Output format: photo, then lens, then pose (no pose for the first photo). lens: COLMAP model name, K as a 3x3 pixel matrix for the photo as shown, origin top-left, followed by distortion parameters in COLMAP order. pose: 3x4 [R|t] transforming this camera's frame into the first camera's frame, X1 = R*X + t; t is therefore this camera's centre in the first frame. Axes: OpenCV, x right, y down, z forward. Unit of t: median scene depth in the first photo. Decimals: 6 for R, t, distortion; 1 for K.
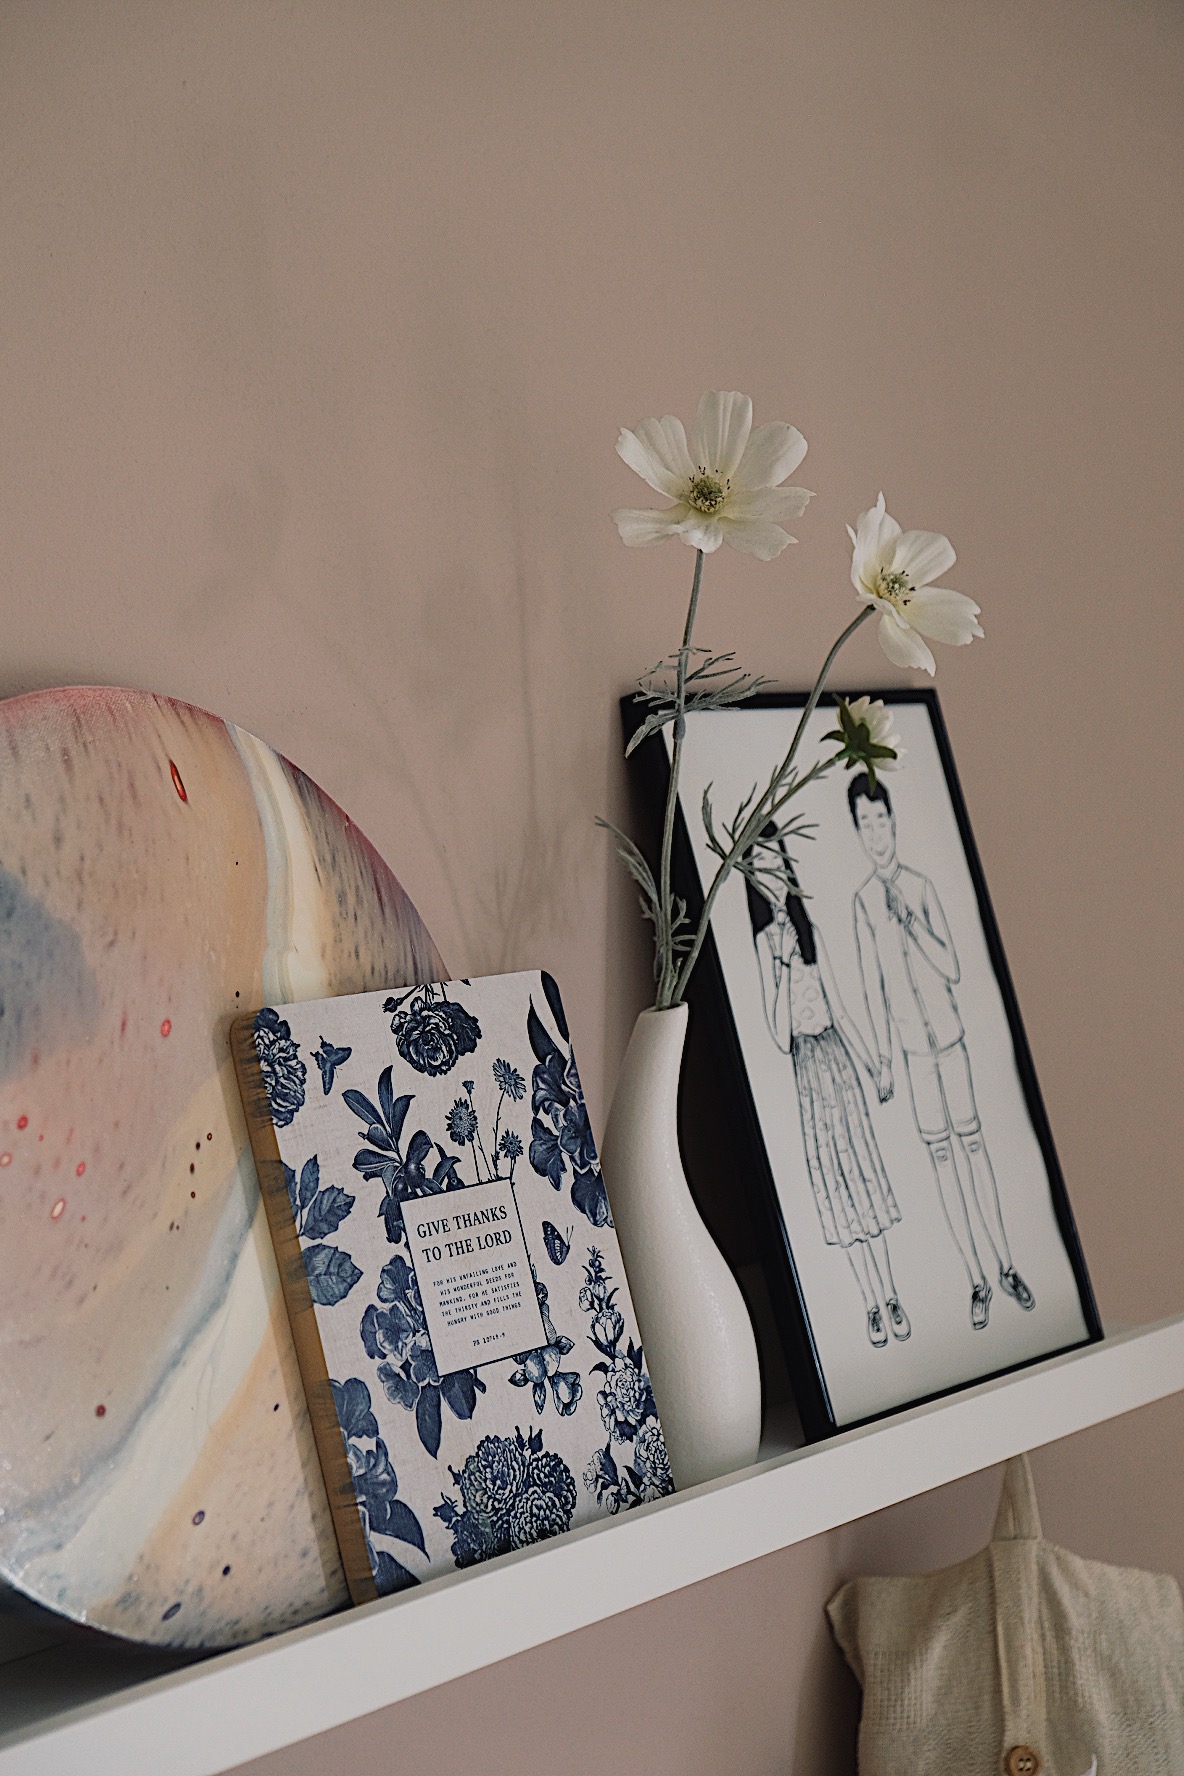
lens RADIAL K [[3183.9, 0, 593.0], [0, 3183.9, 887.8], [0, 0, 1]] dist [-0.003662, 0.000000]
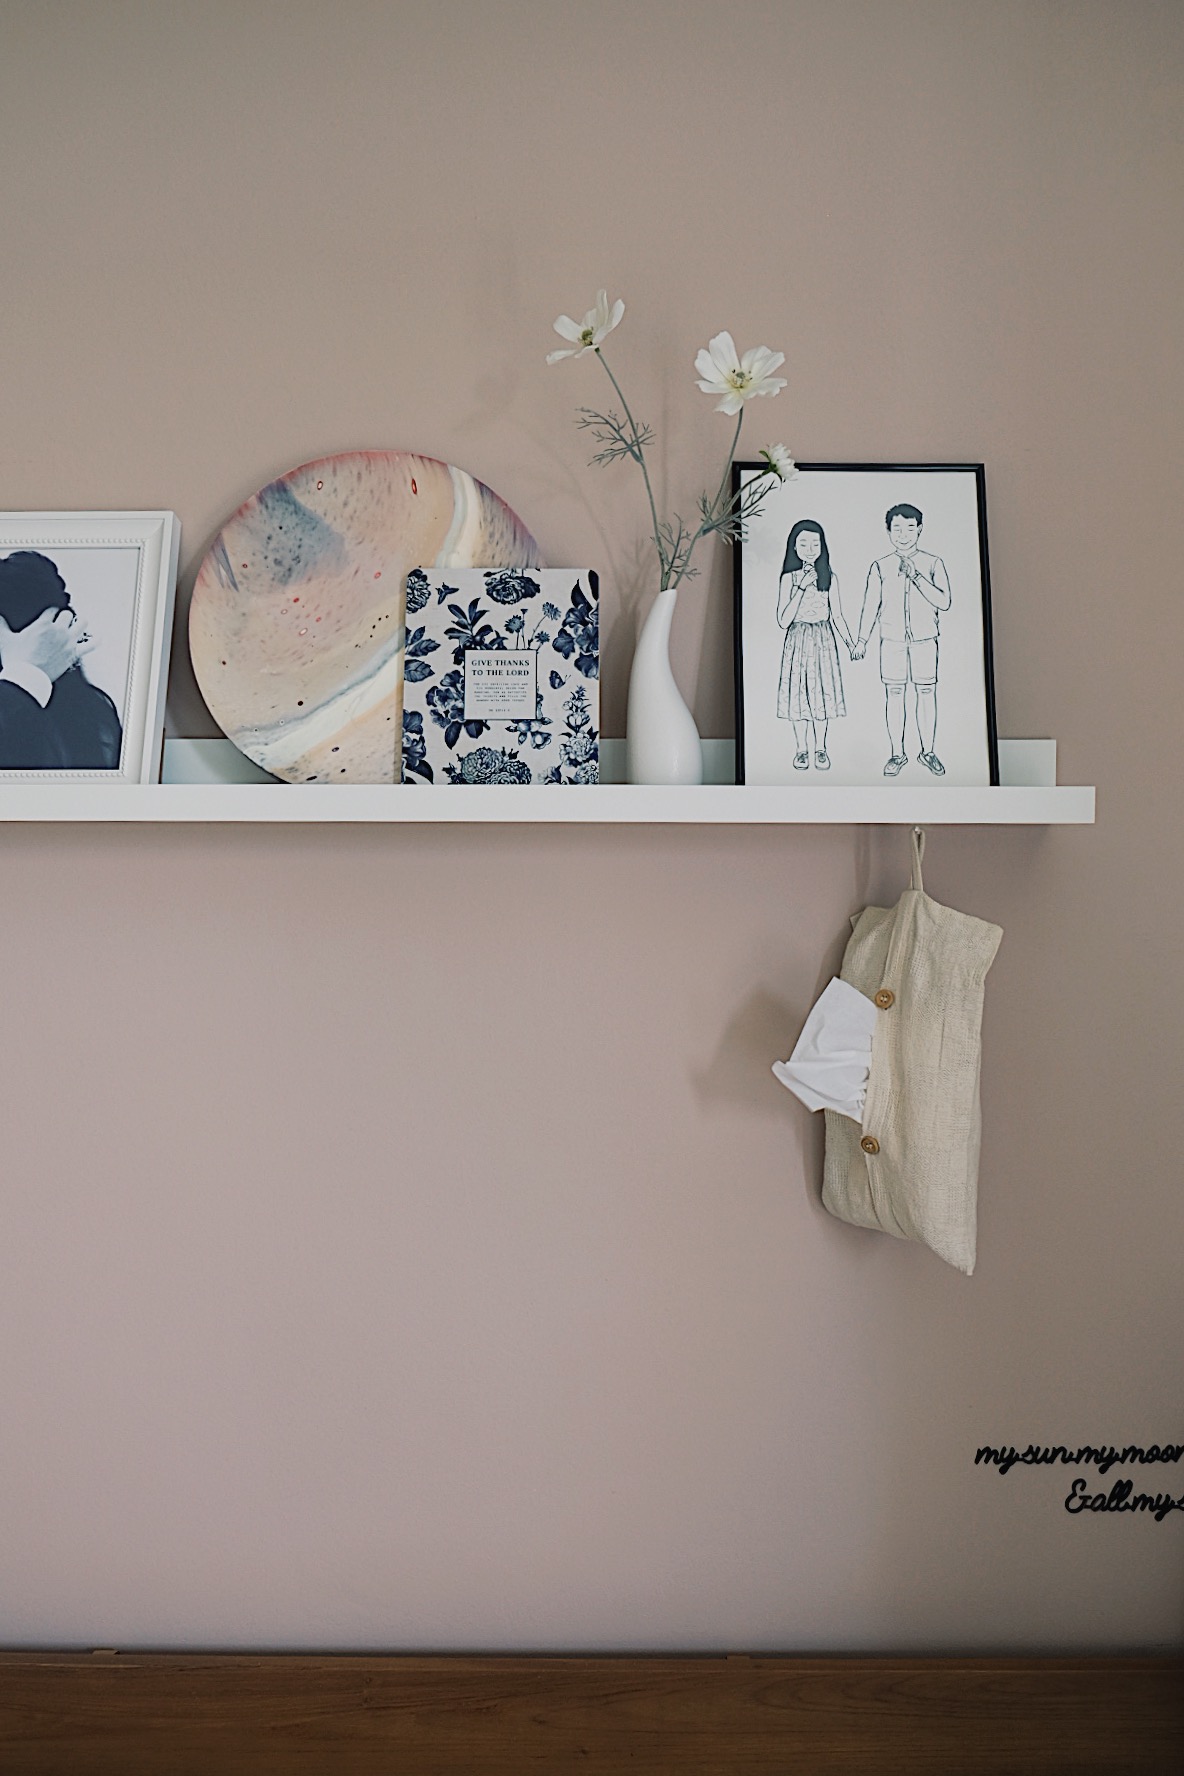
lens RADIAL K [[1385.3, 0, 596.0], [0, 1385.3, 883.5], [0, 0, 1]] dist [-0.045774, 0.003926]
pose [[0.615515, 0.099680, -0.781796, 0.839487], [-0.067198, 0.994995, 0.073958, 0.188544], [0.785255, 0.007013, 0.619132, 0.406604]]
